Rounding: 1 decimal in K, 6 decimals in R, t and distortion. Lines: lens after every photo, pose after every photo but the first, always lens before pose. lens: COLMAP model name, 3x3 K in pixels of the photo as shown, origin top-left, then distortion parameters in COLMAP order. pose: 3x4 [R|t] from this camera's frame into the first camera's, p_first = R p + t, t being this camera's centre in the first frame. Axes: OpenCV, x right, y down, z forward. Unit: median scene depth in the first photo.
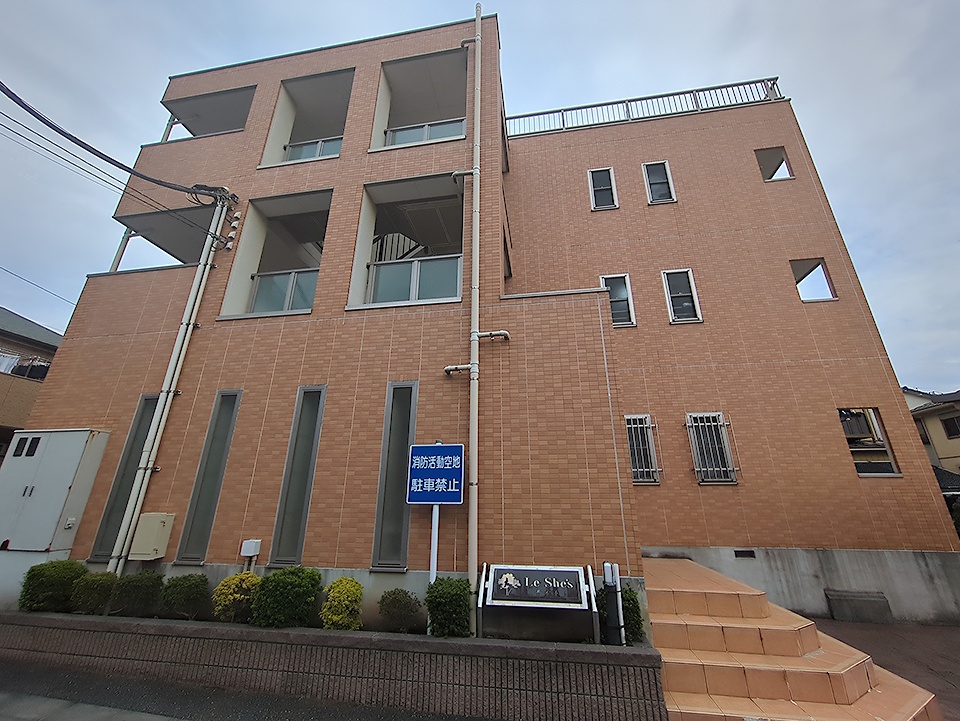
lens RADIAL K [[379.8, 0, 484.5], [0, 379.8, 360.0], [0, 0, 1]] dist [-0.002329, 0.000375]
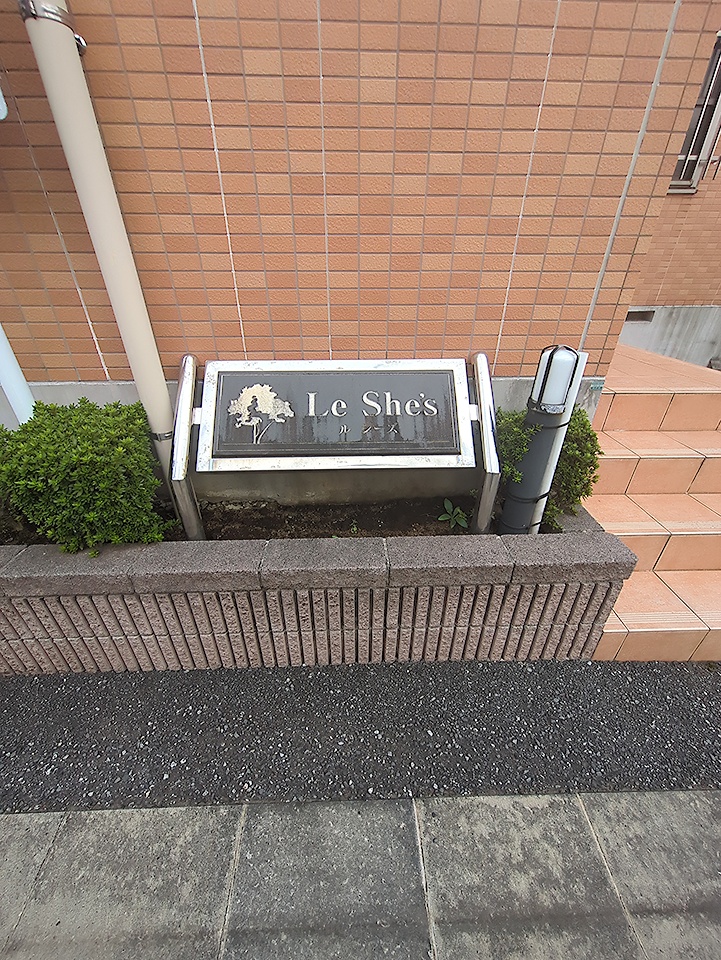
lens RADIAL K [[379.8, 0, 363.6], [0, 379.8, 479.4], [0, 0, 1]] dist [-0.002329, 0.000375]
pose [[0.979465, -0.097708, 0.176354, 0.088106], [-0.071832, 0.648191, 0.758082, 0.351623], [-0.188381, -0.755183, 0.627862, 0.704111]]
